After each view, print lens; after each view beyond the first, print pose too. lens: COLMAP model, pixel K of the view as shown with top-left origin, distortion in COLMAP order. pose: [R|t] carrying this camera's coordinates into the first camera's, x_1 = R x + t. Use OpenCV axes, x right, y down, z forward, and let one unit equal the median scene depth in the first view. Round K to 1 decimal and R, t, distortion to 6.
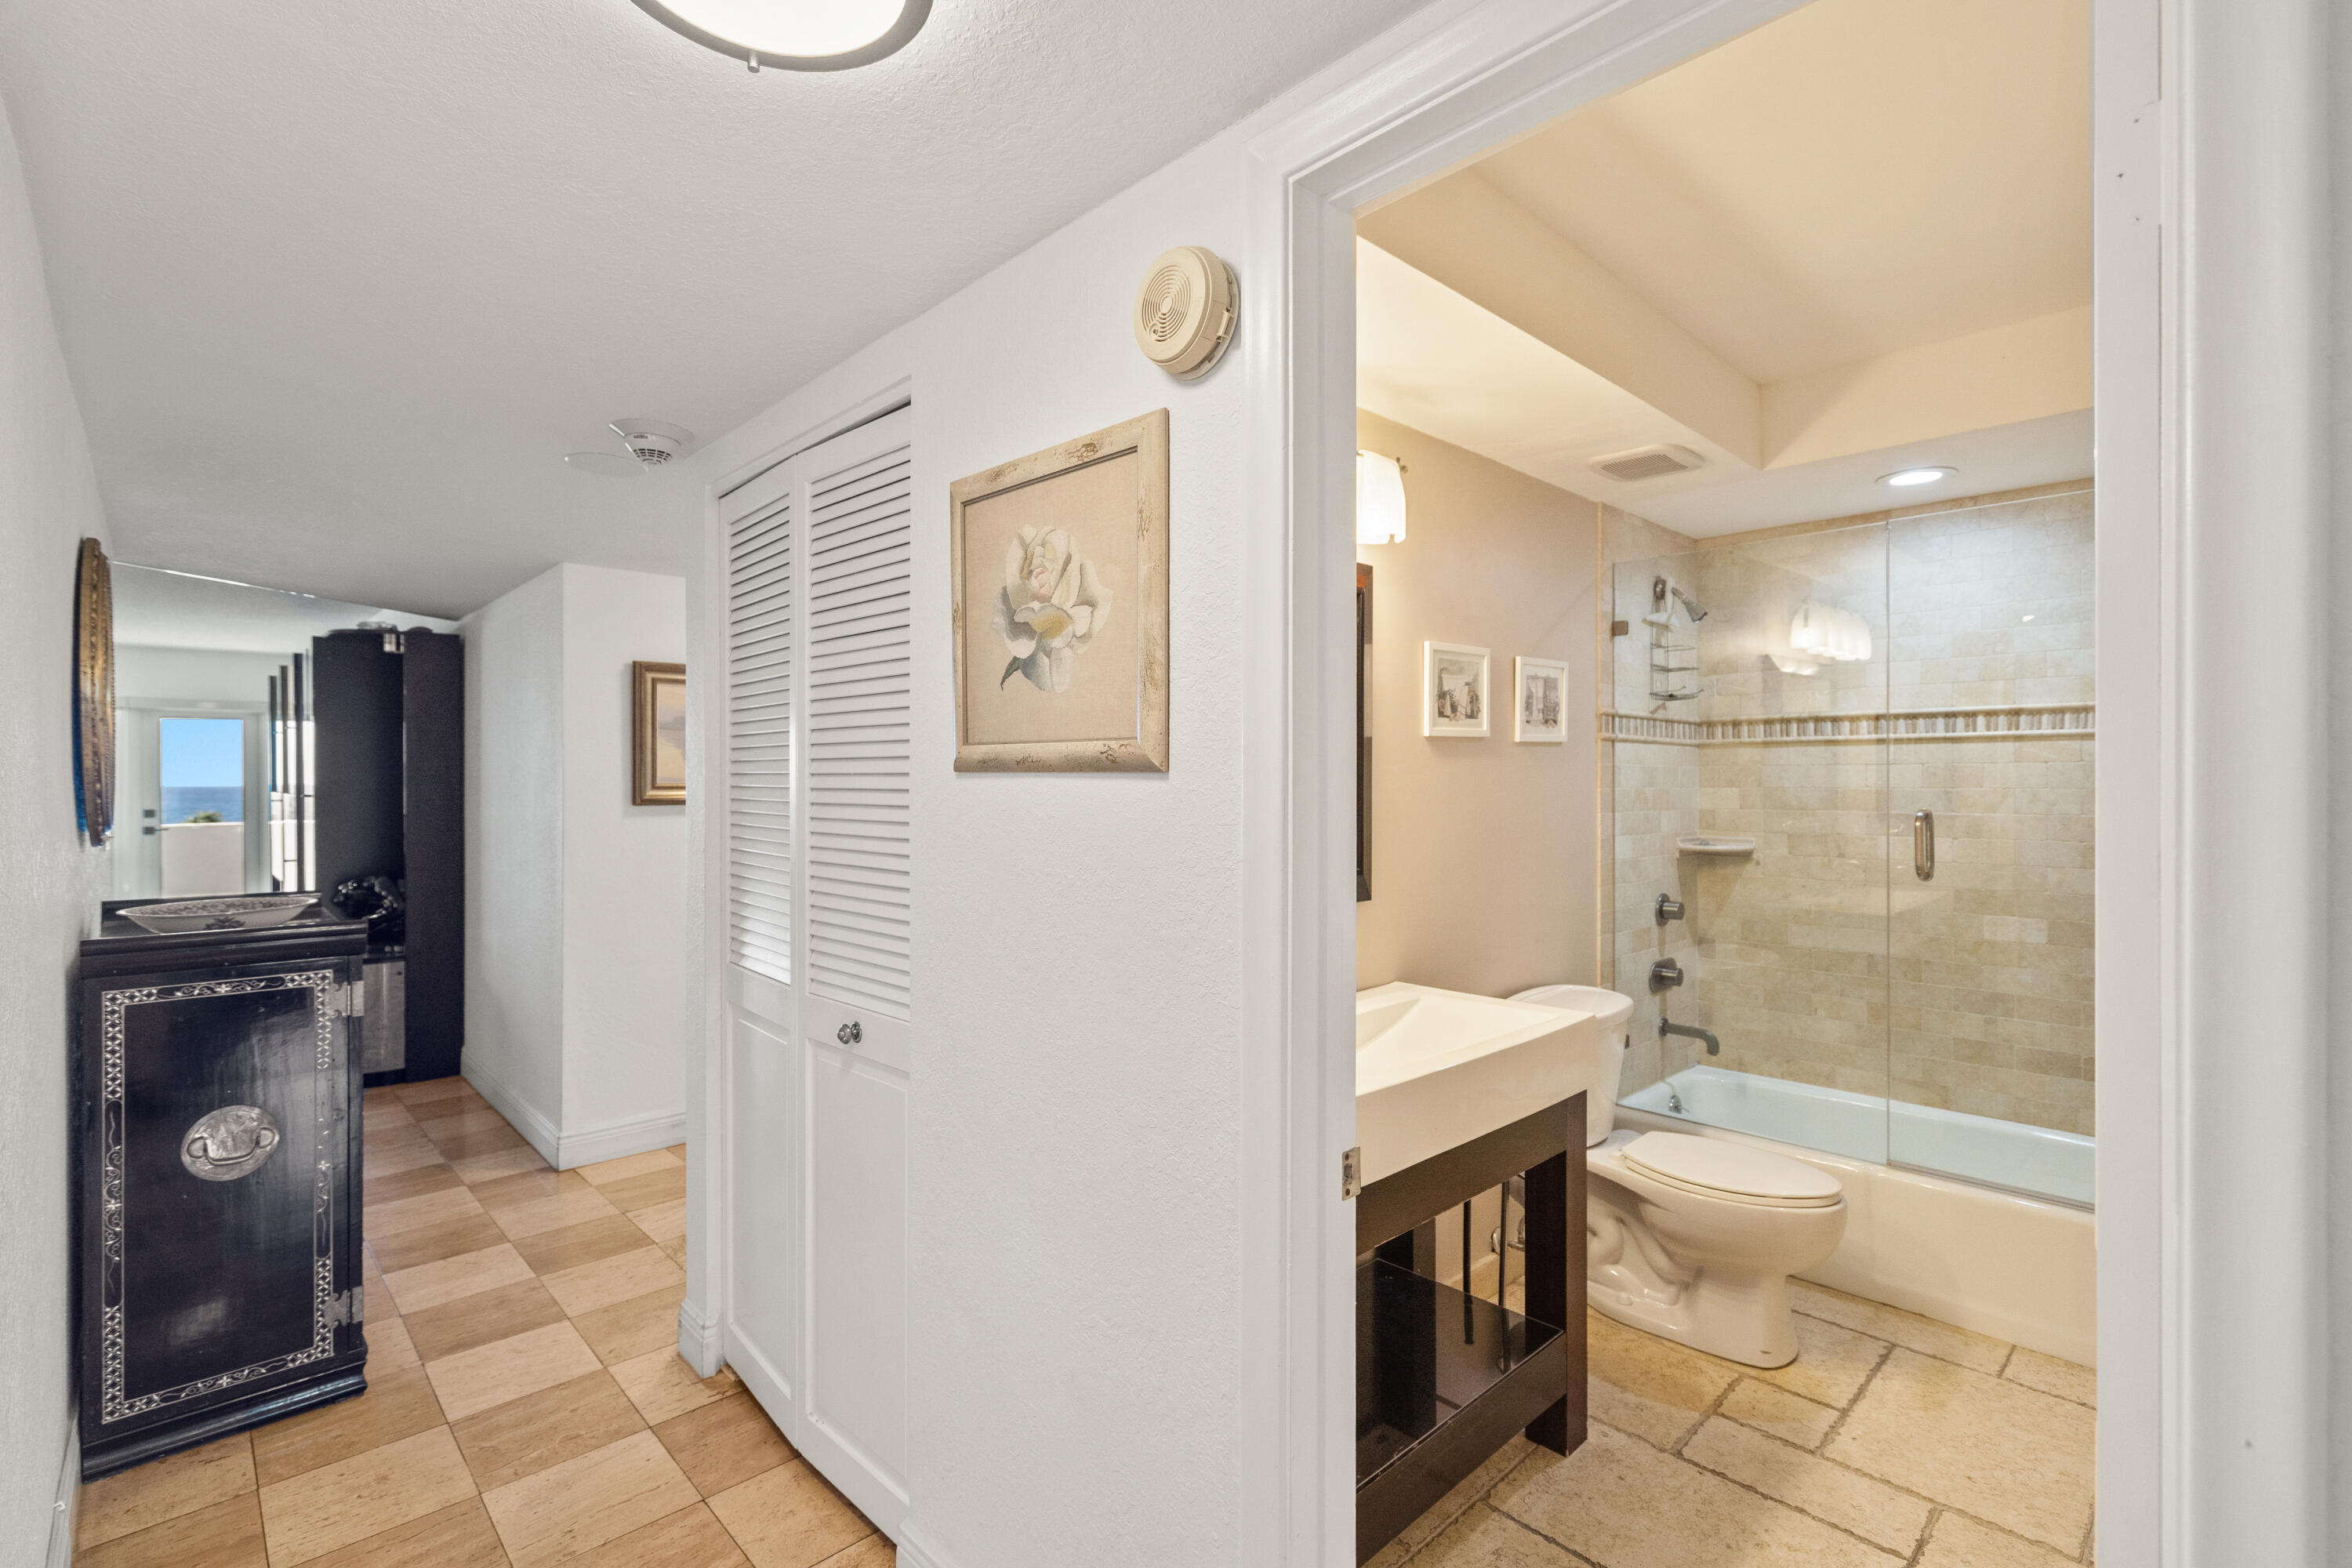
lens RADIAL K [[1075.3, 0, 1171.5], [0, 1075.3, 777.7], [0, 0, 1]] dist [-0.006912, 0.003153]
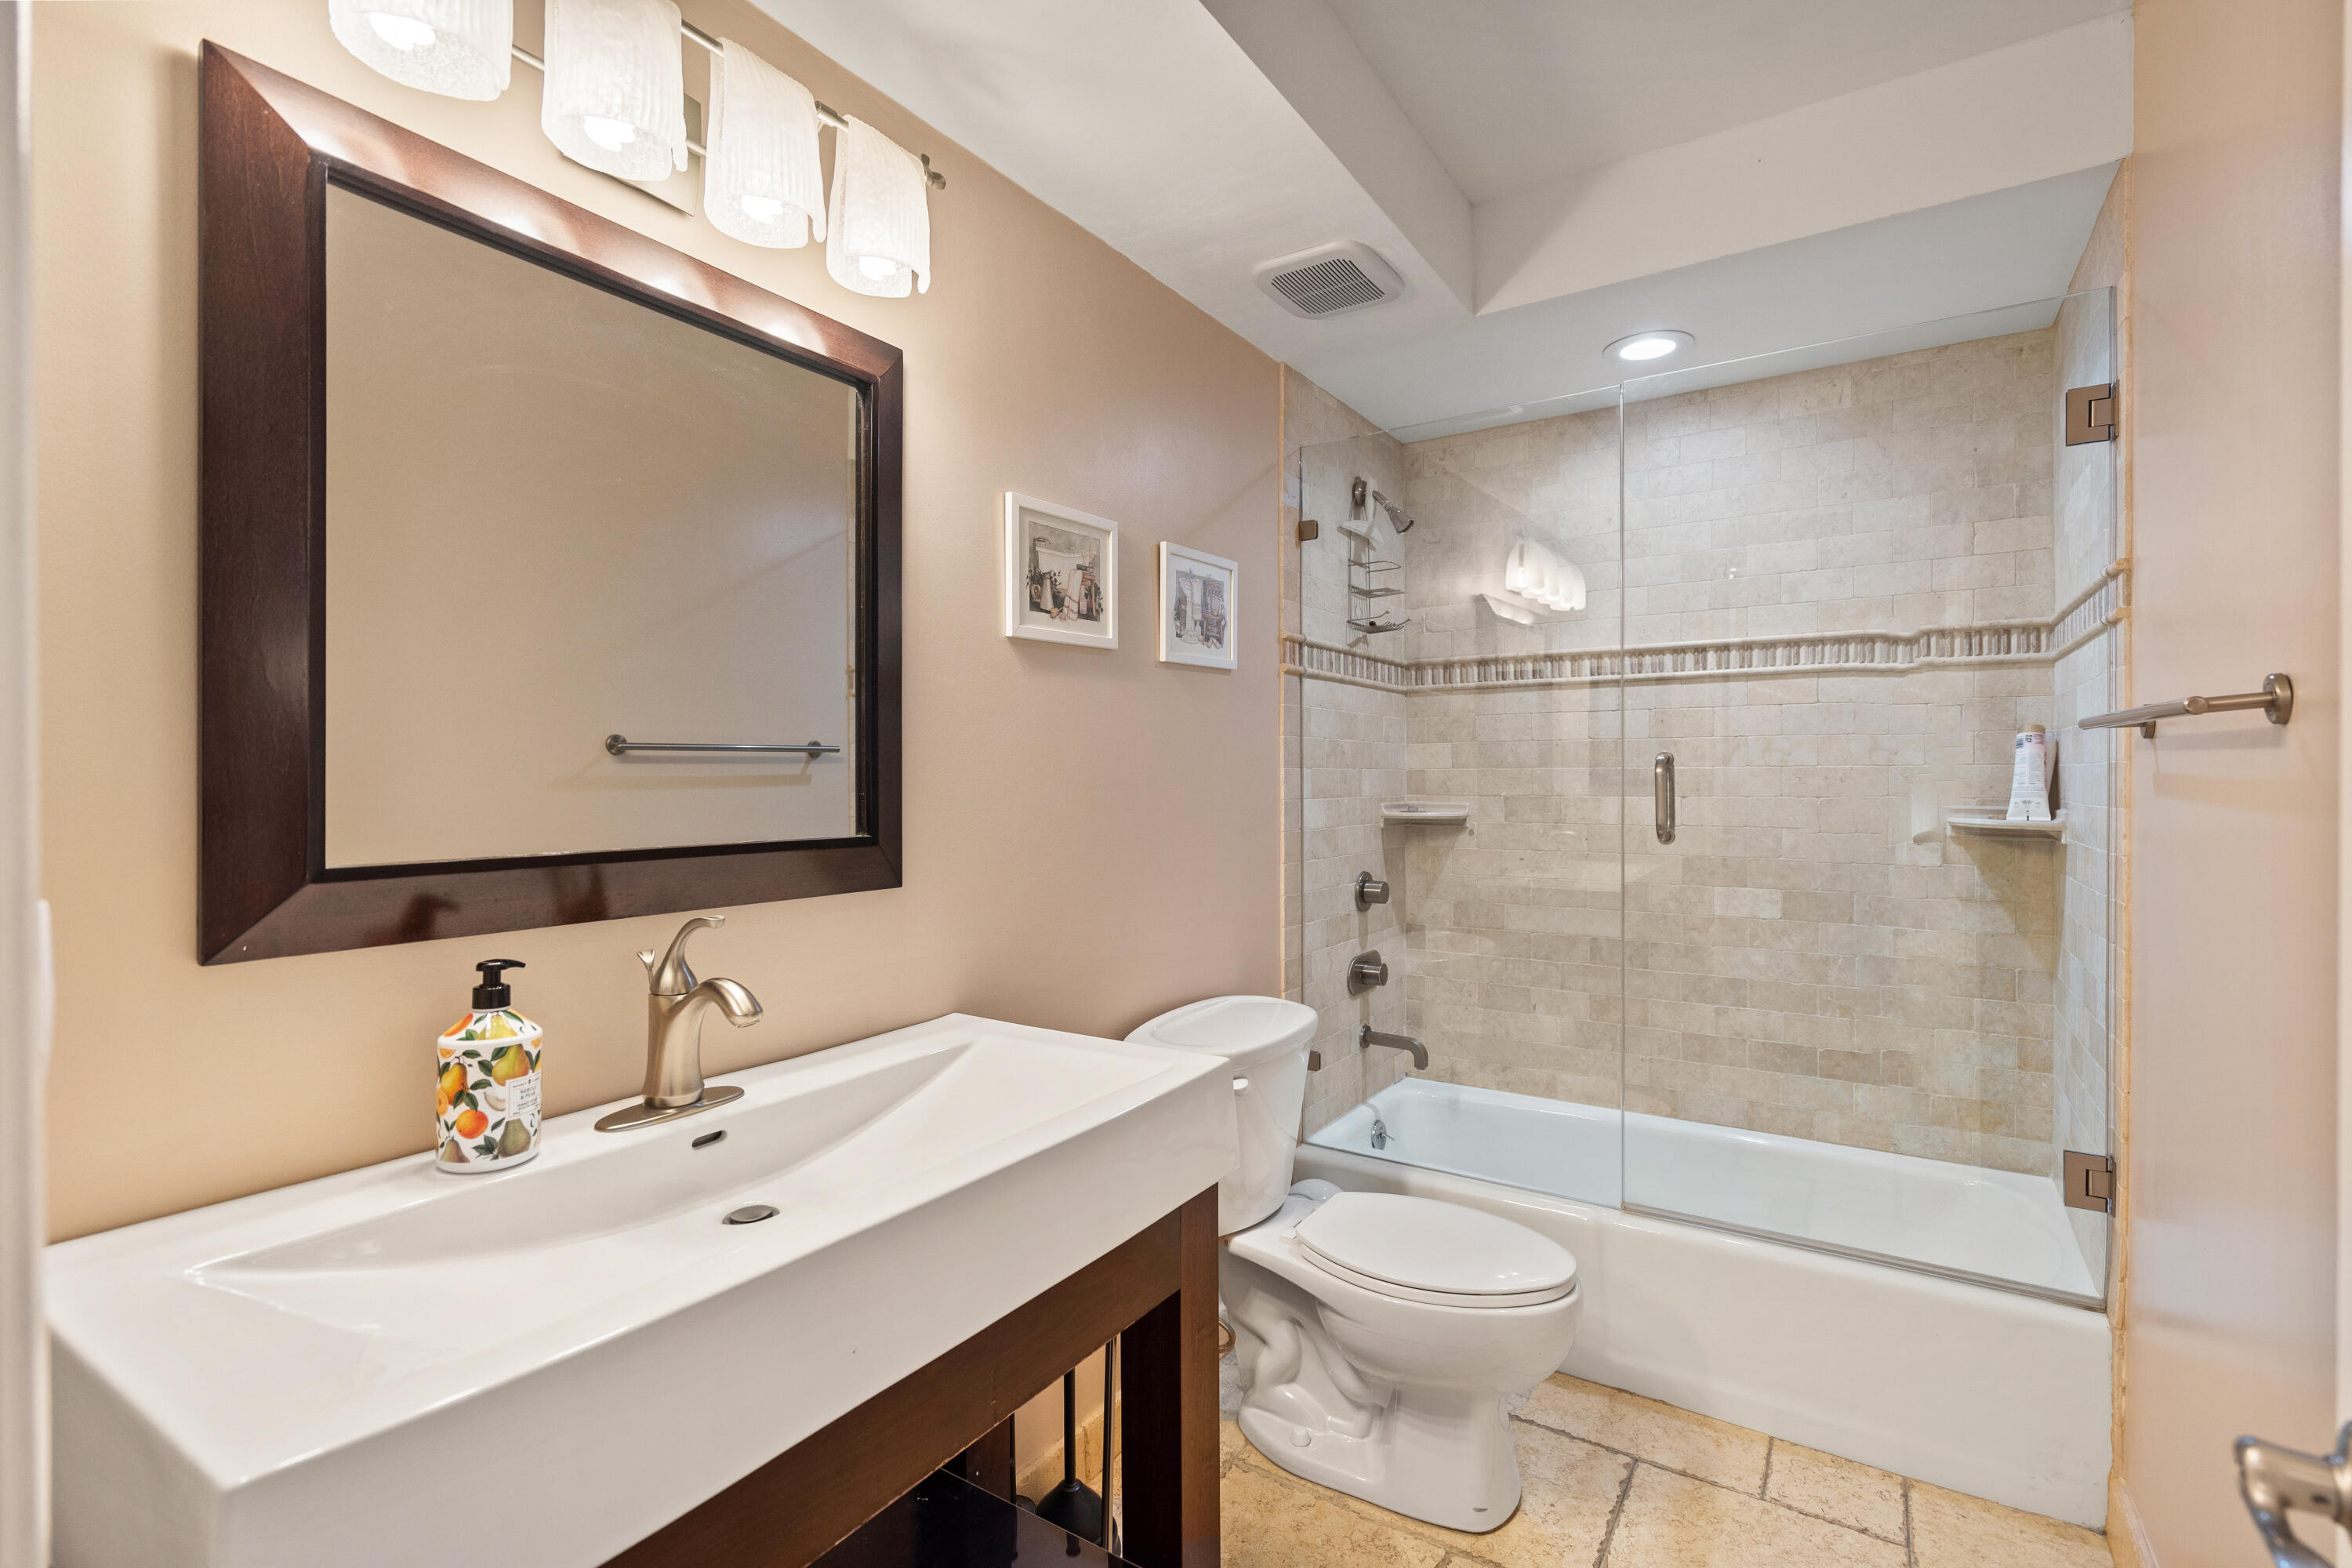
lens RADIAL K [[1075.3, 0, 1181.6], [0, 1075.3, 780.8], [0, 0, 1]] dist [-0.006912, 0.003153]
pose [[0.972720, -0.005032, 0.231927, 0.159225], [0.003336, 0.999965, 0.007702, 0.038223], [-0.231957, -0.006718, 0.972703, 0.286066]]
